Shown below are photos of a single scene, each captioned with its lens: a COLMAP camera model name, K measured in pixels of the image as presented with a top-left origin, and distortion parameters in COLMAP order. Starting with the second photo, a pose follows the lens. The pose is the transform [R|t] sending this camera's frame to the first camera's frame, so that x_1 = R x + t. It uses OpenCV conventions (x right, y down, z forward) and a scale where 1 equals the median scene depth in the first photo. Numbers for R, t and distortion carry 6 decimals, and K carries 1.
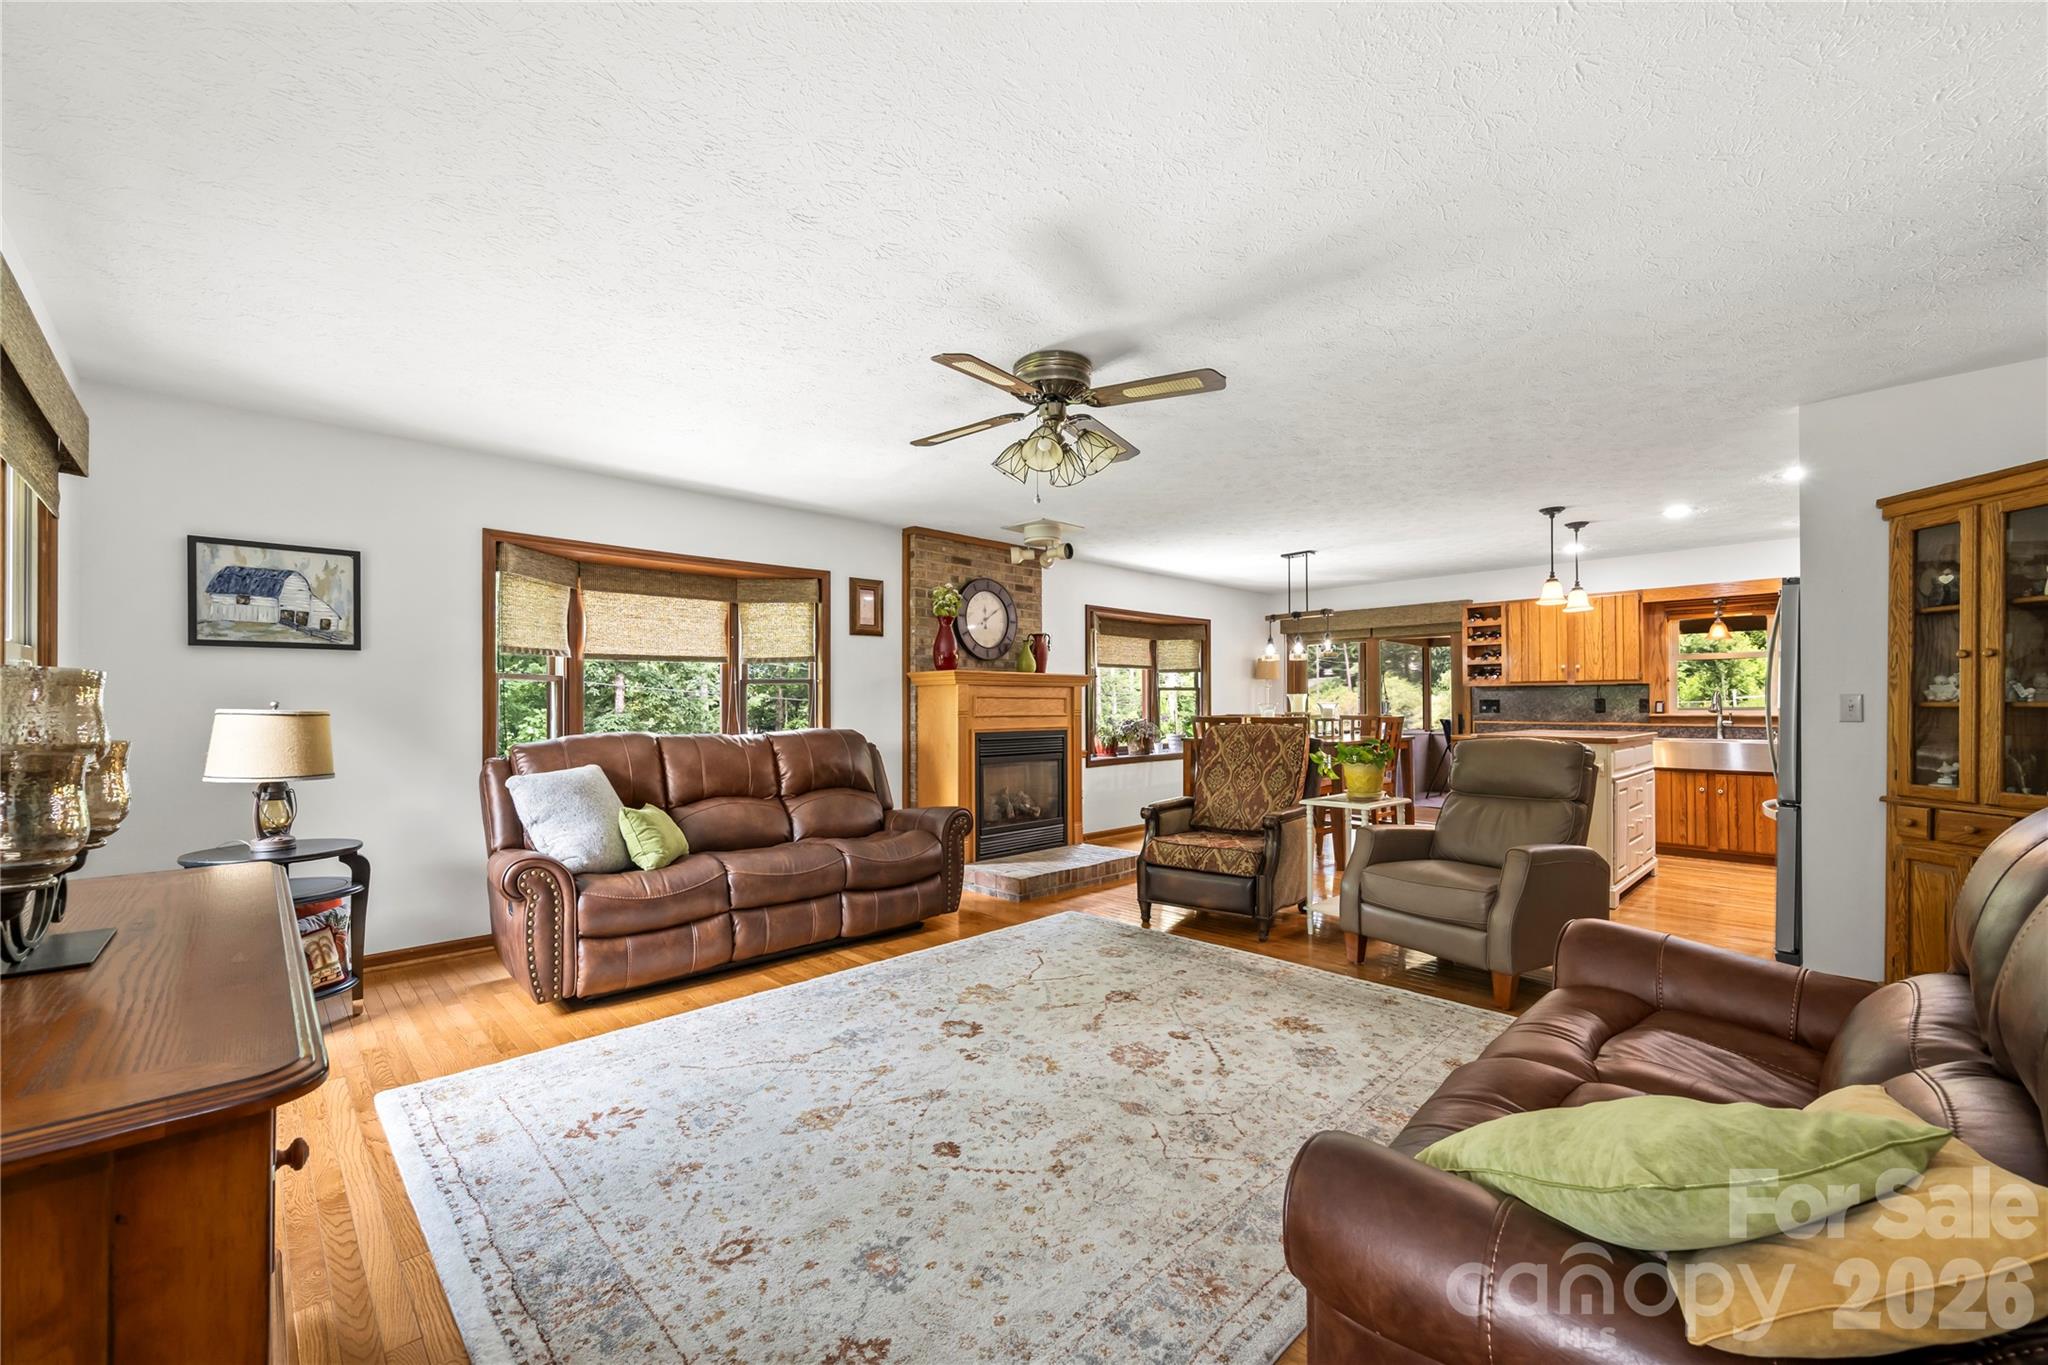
lens RADIAL K [[815.6, 0, 1026.2], [0, 815.6, 702.4], [0, 0, 1]] dist [-0.000957, -0.000113]
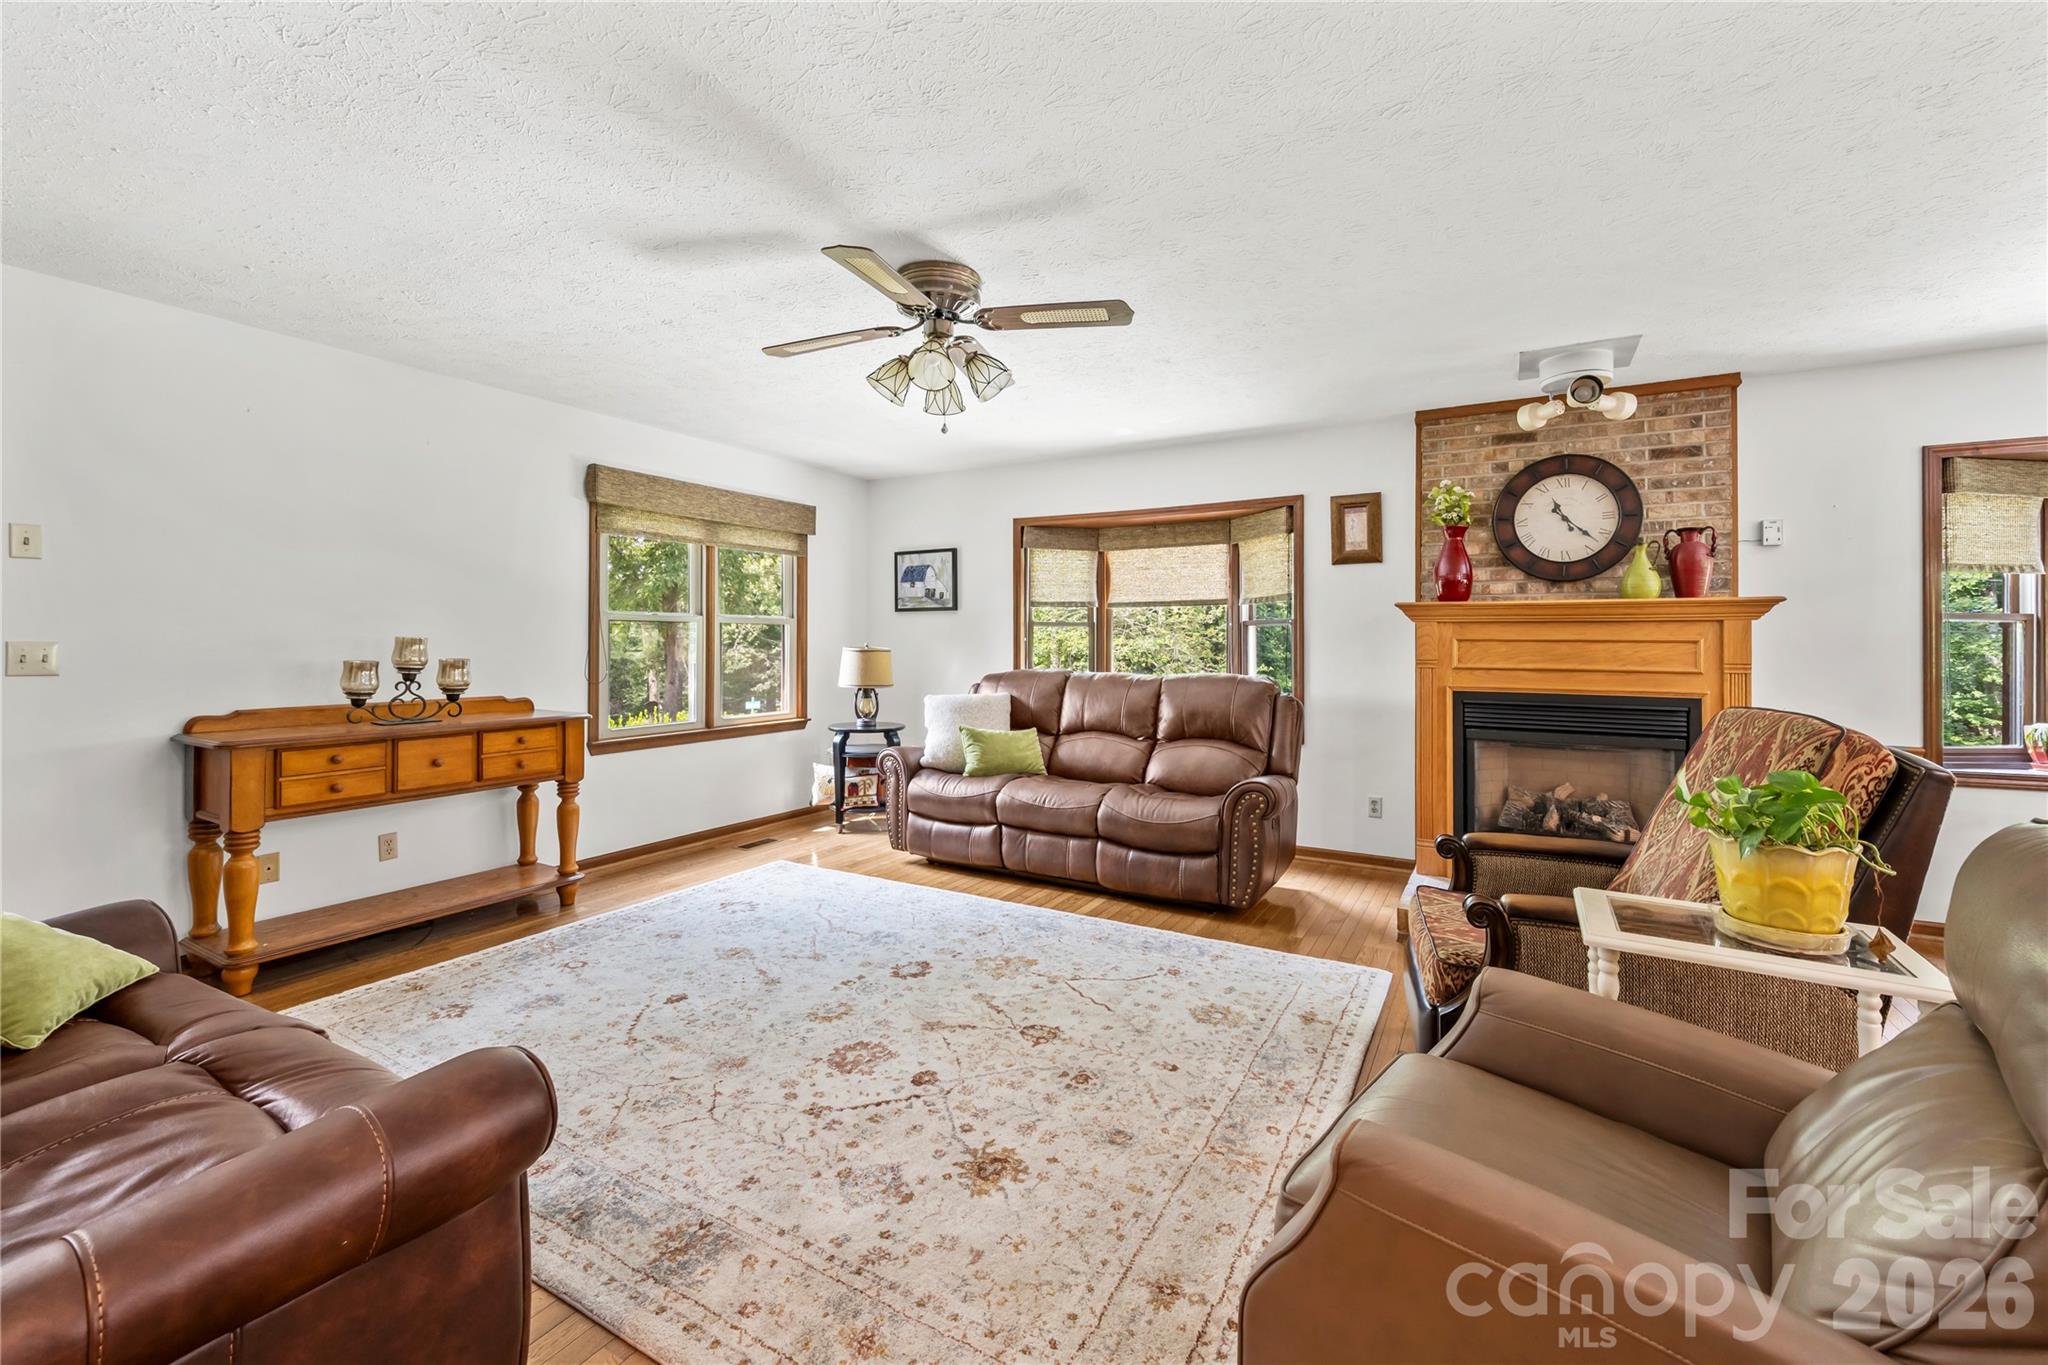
lens RADIAL K [[835.7, 0, 1037.5], [0, 835.7, 637.4], [0, 0, 1]] dist [0.002304, -0.000083]
pose [[0.280955, 0.001924, -0.959719, 0.709147], [-0.000734, 0.999998, 0.001790, -0.012696], [0.959721, 0.000201, 0.280956, 0.628668]]
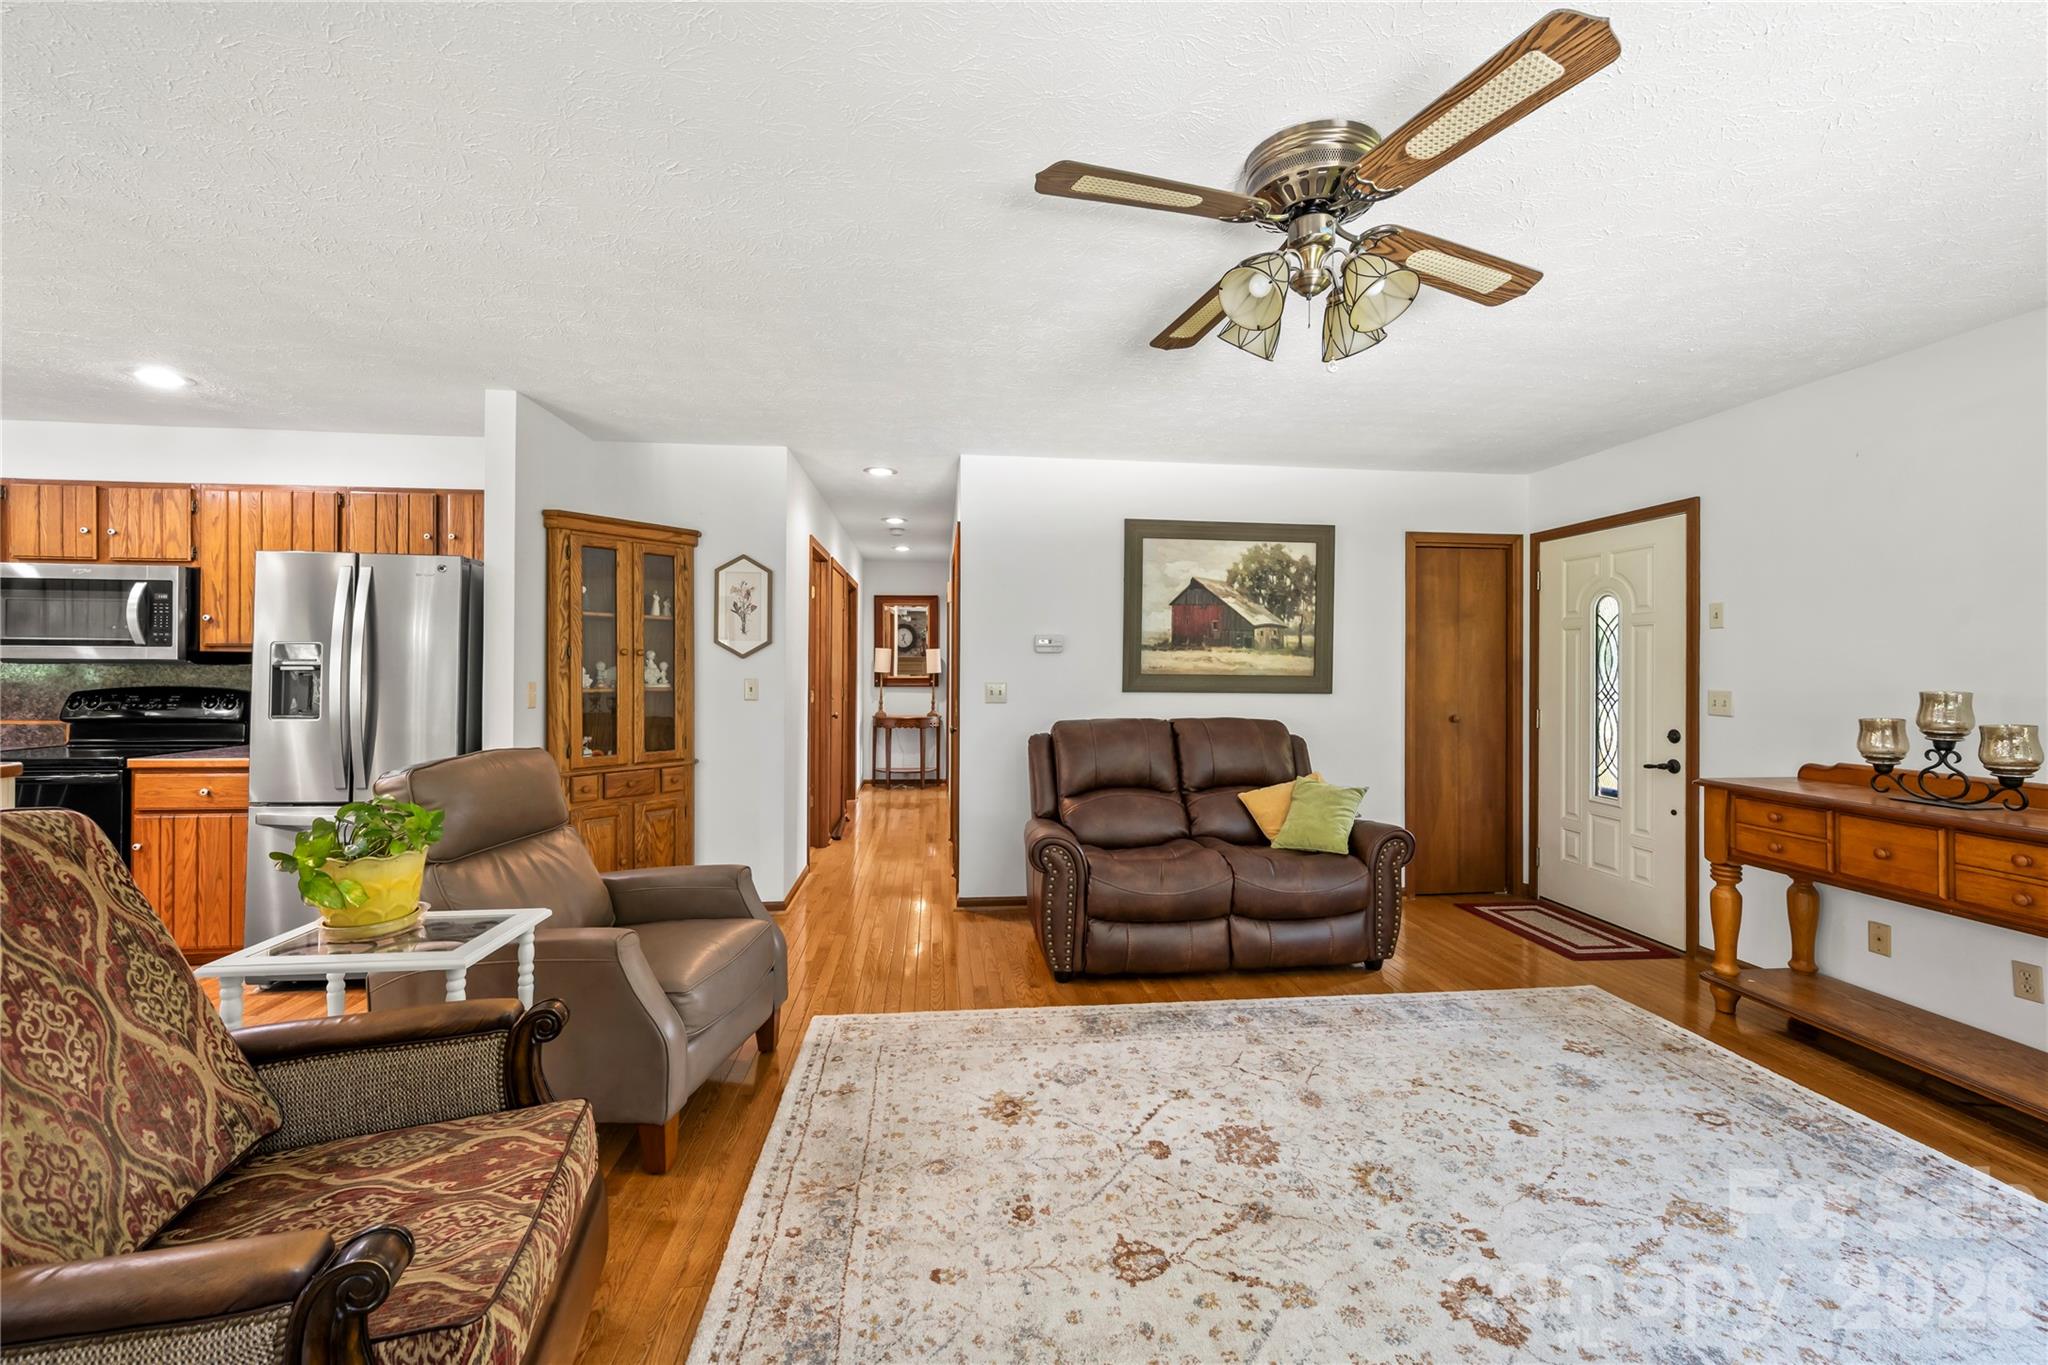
lens RADIAL K [[812.5, 0, 1027.1], [0, 812.5, 662.3], [0, 0, 1]] dist [-0.001321, -0.000111]
pose [[-0.788502, 0.002800, 0.615026, -0.128158], [-0.006070, 0.999906, -0.012334, -0.022222], [-0.615002, -0.013459, -0.788410, 1.195699]]
